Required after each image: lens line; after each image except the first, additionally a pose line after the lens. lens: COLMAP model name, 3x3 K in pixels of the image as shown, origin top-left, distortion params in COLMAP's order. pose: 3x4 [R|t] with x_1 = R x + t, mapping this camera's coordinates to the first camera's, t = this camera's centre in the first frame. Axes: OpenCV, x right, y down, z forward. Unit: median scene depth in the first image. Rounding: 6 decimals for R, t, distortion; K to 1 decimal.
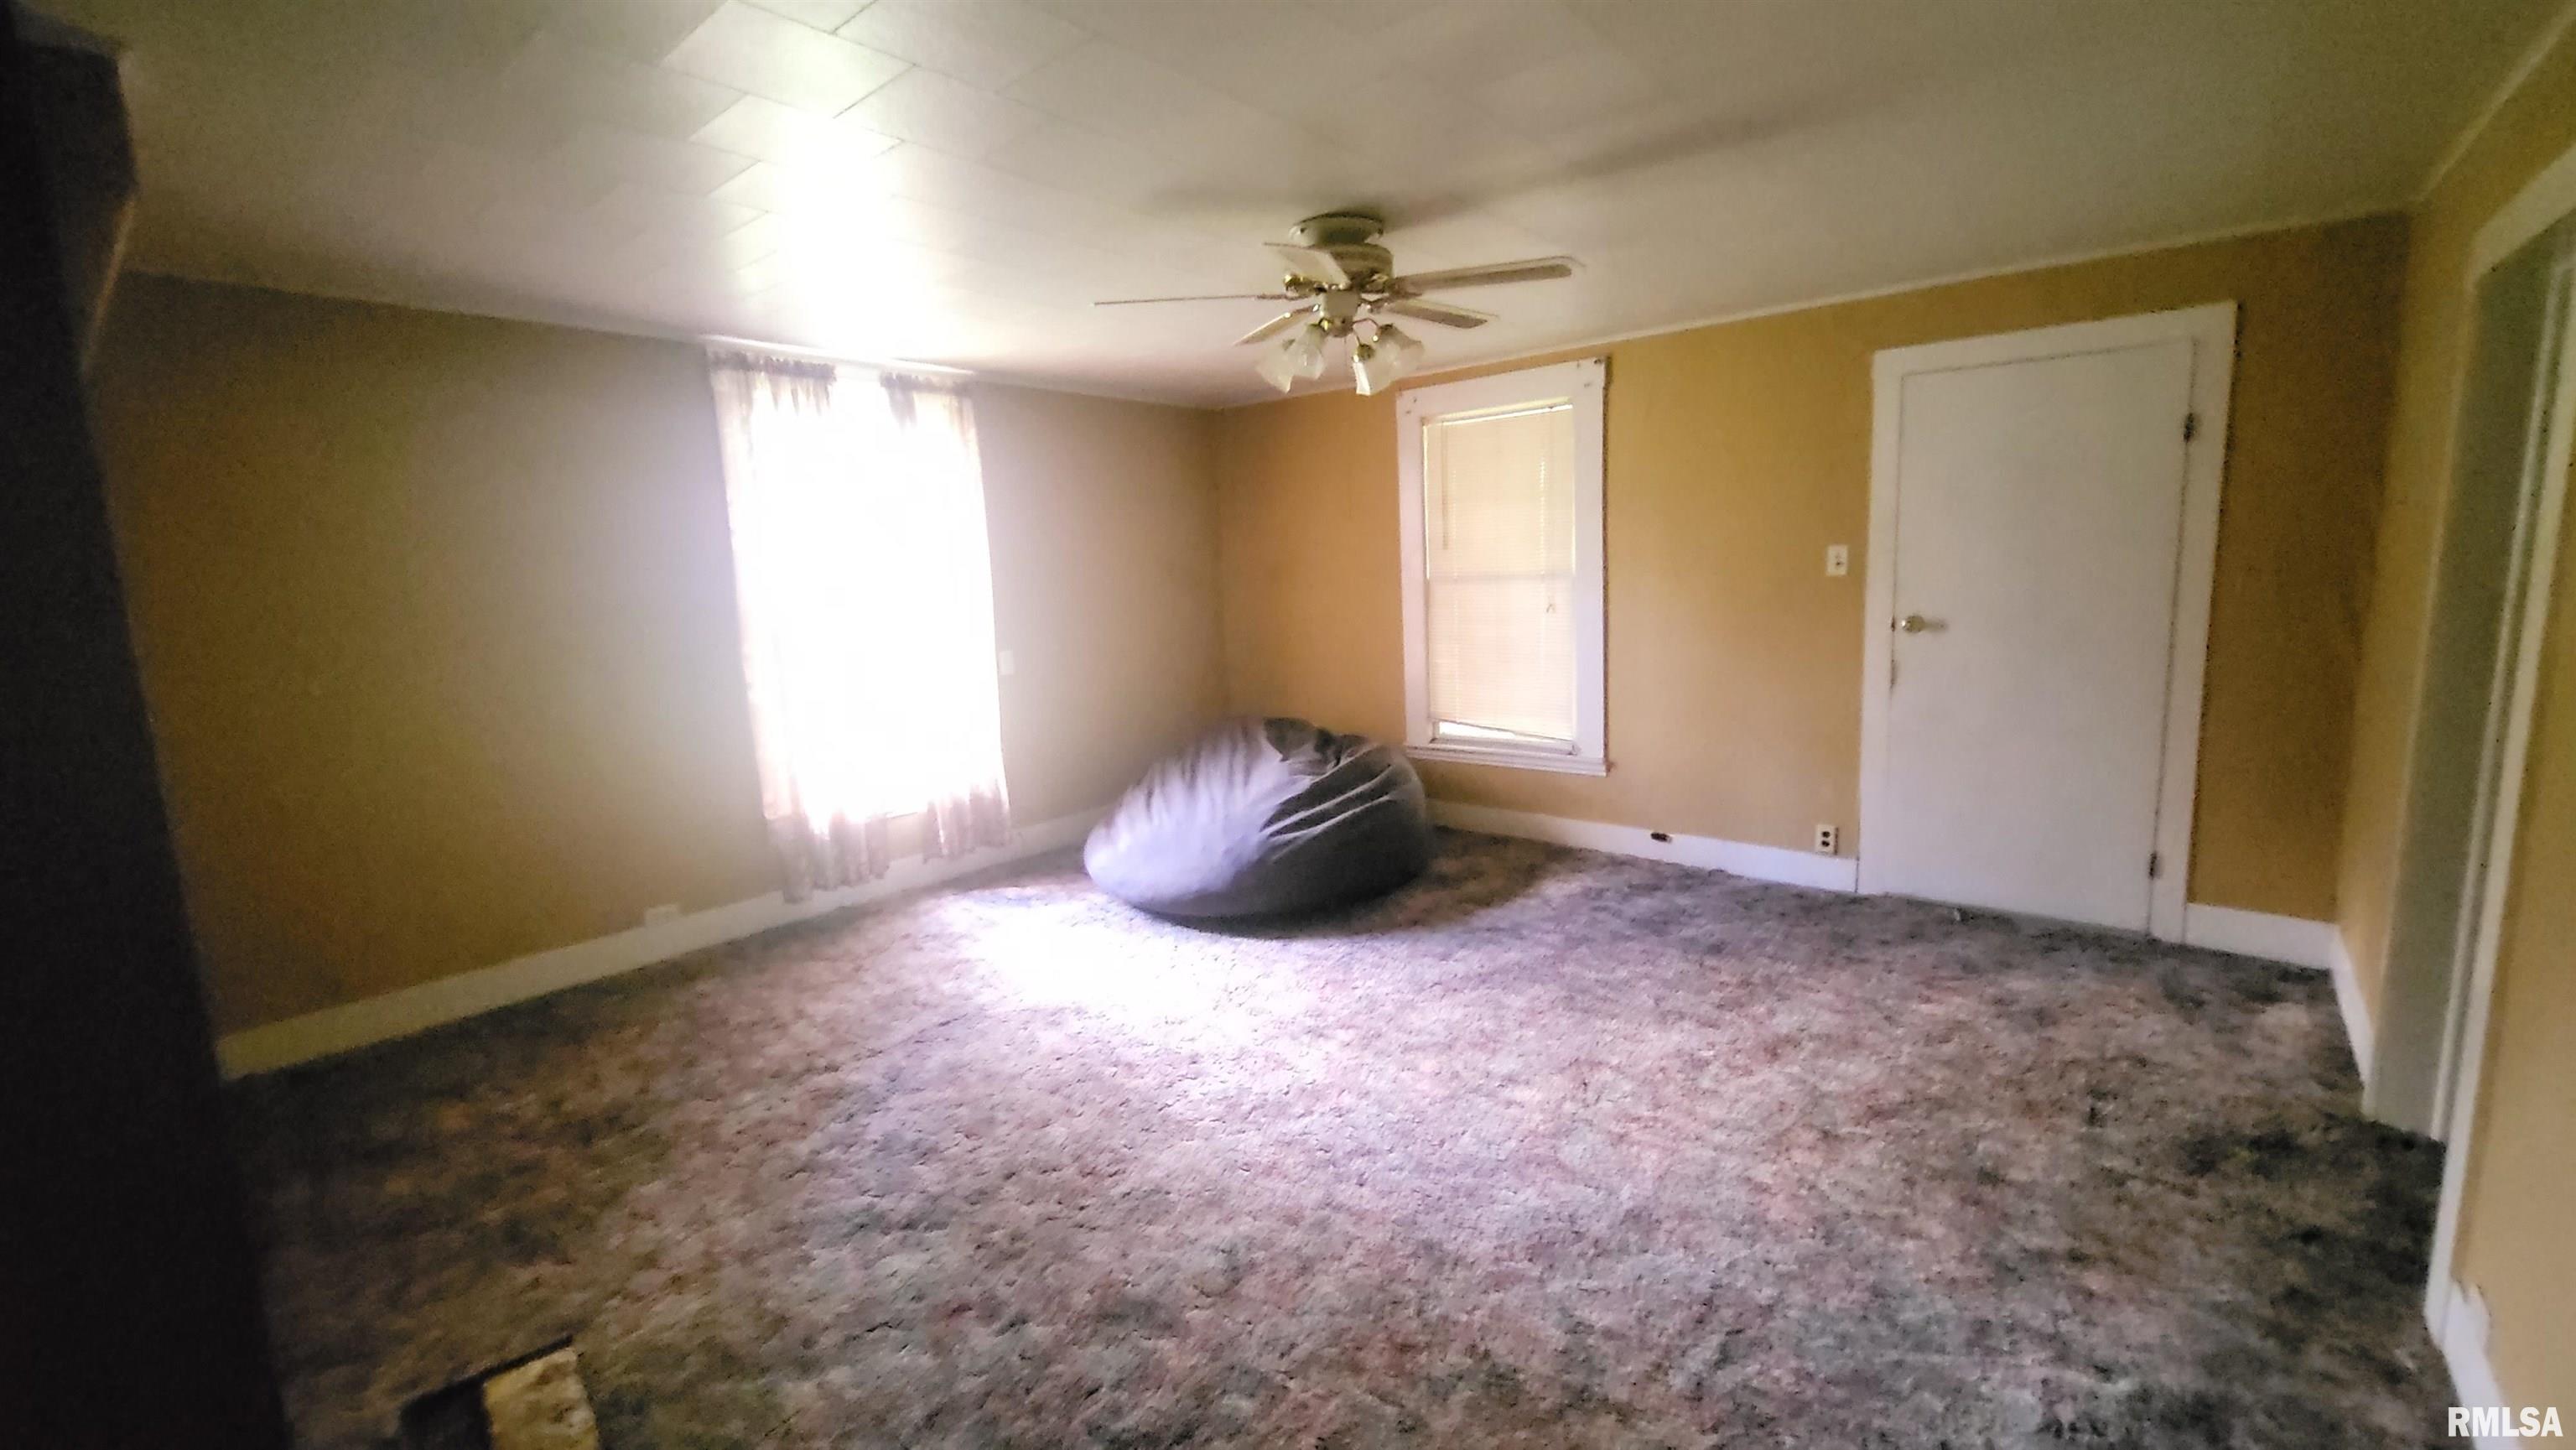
lens RADIAL K [[1018.6, 0, 1300.6], [0, 1018.6, 723.7], [0, 0, 1]] dist [0.000428, -0.000139]
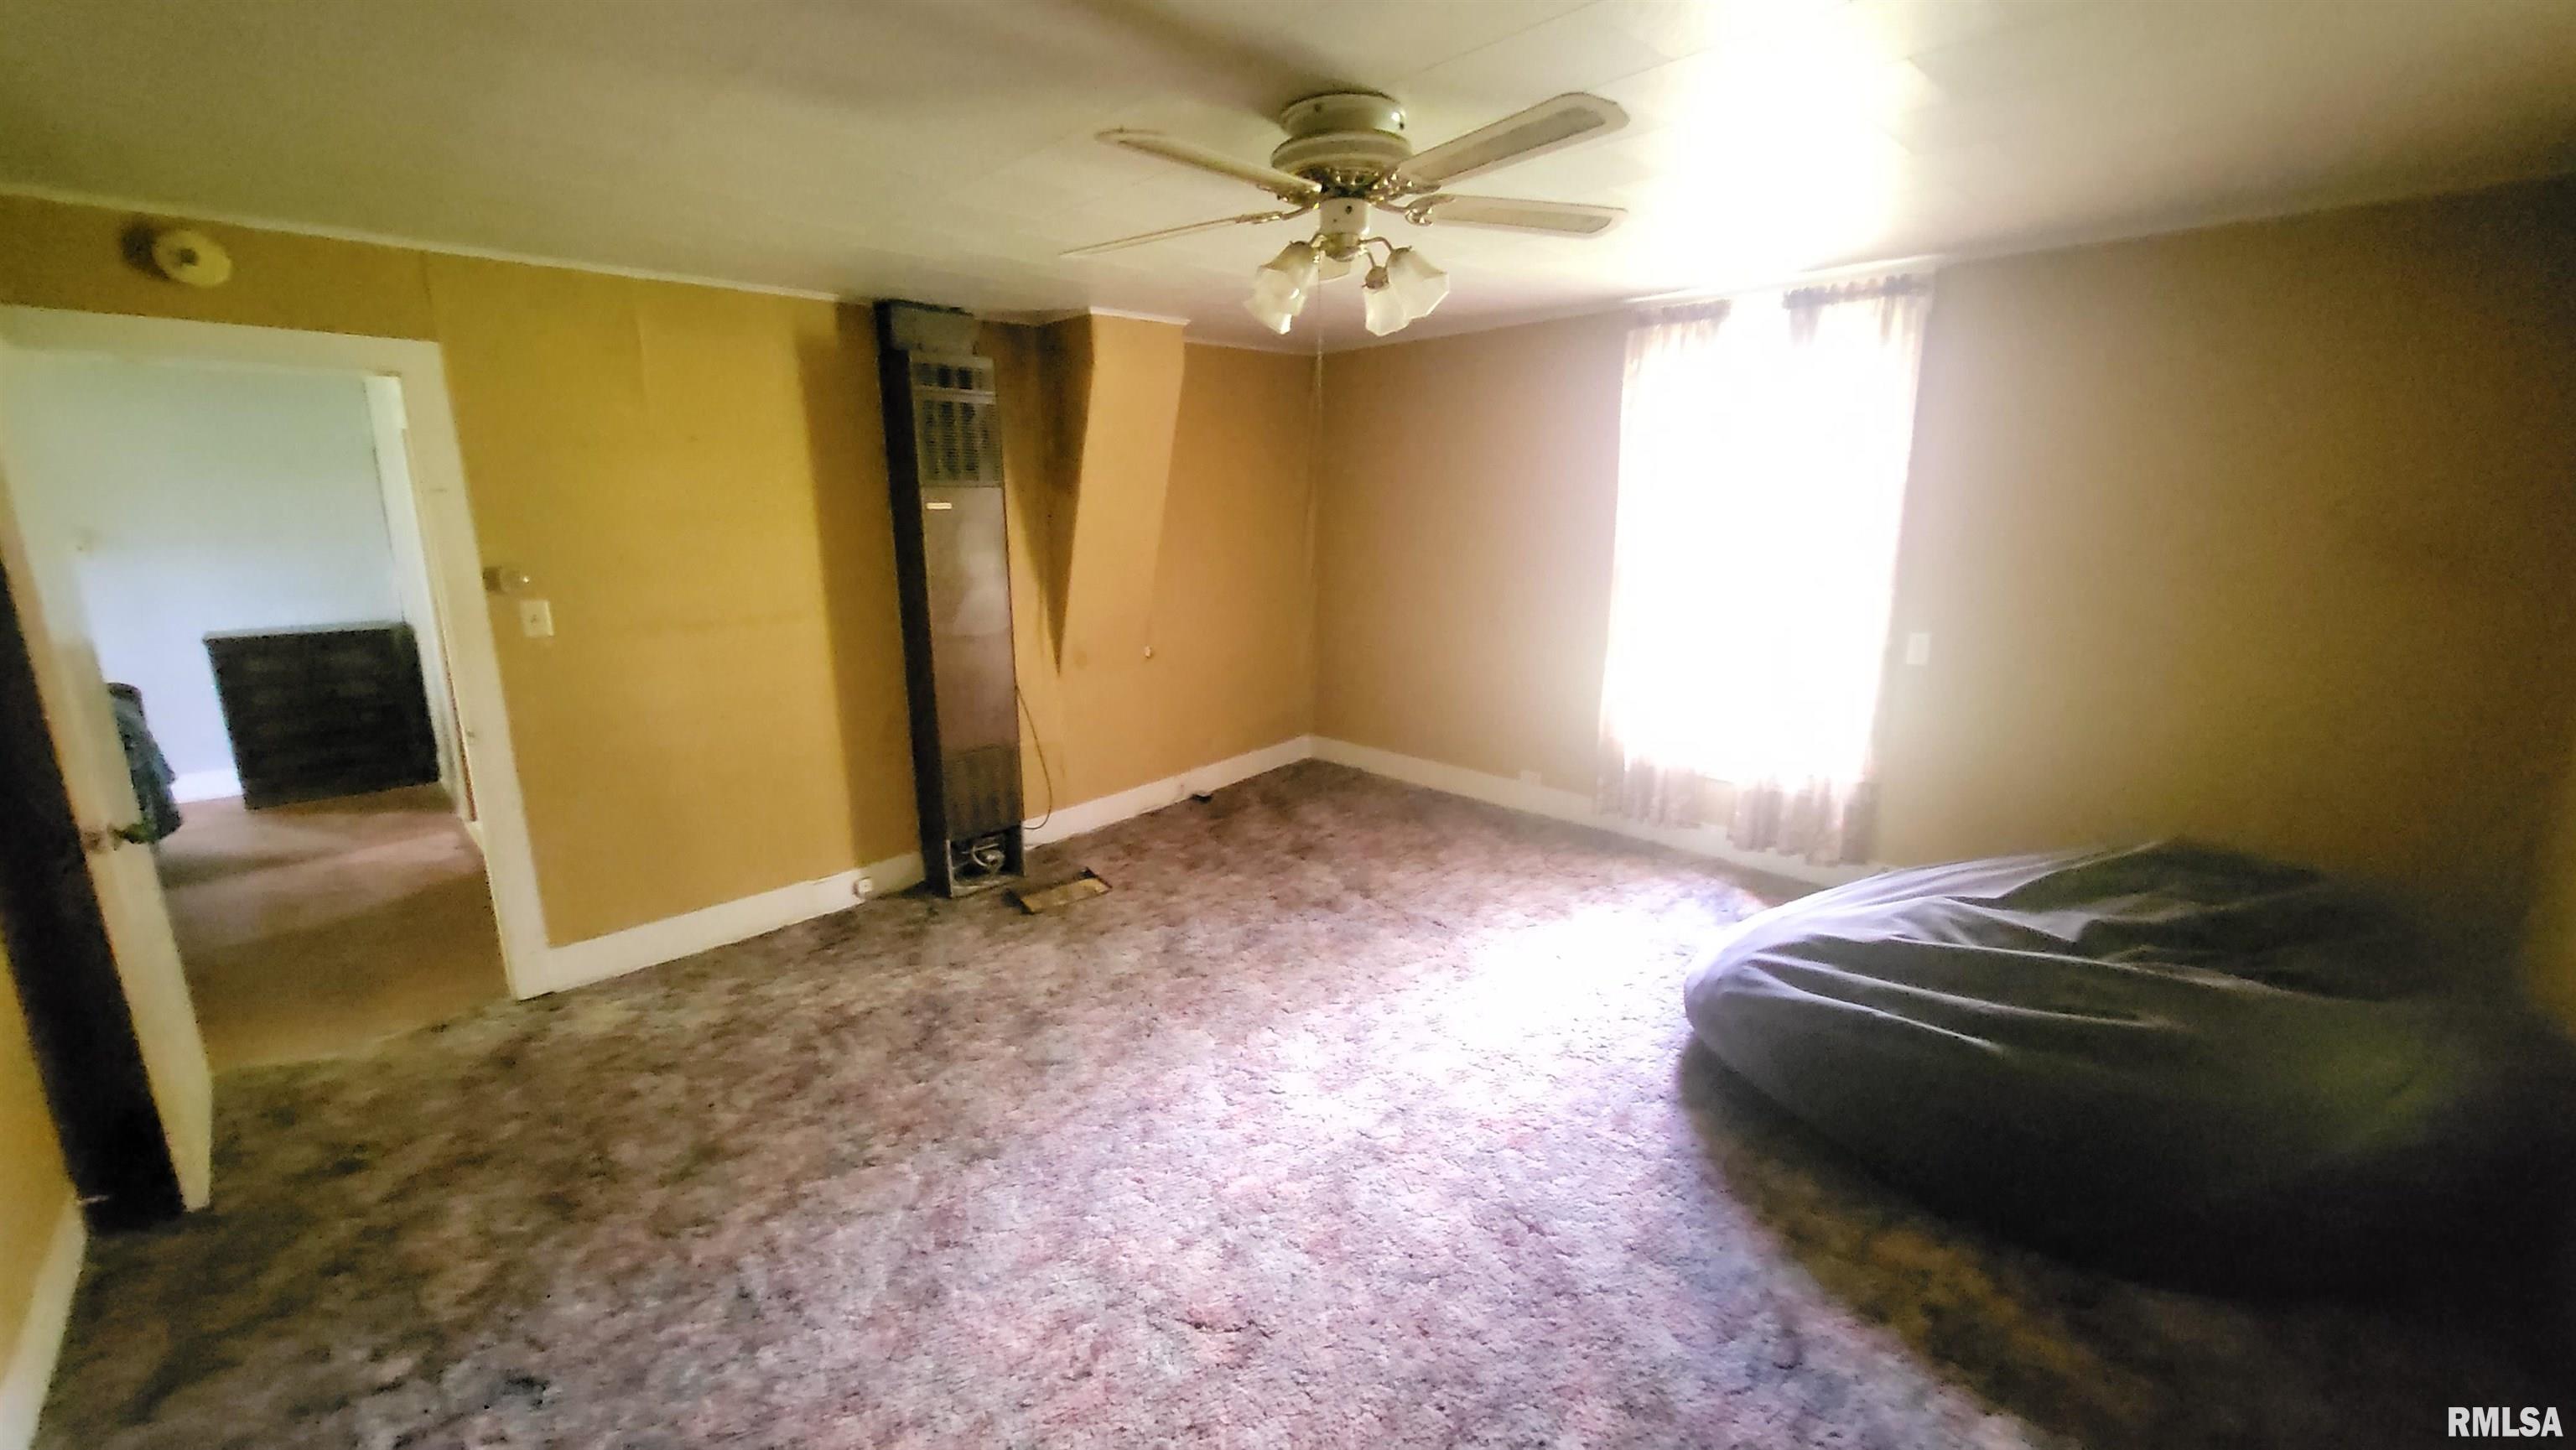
lens RADIAL K [[1018.6, 0, 1296.9], [0, 1018.6, 722.8], [0, 0, 1]] dist [0.000428, -0.000139]
pose [[-0.109575, 0.248889, -0.962314, 0.807061], [-0.145576, 0.953685, 0.263234, -0.225567], [0.983260, 0.168933, -0.068268, 1.000396]]
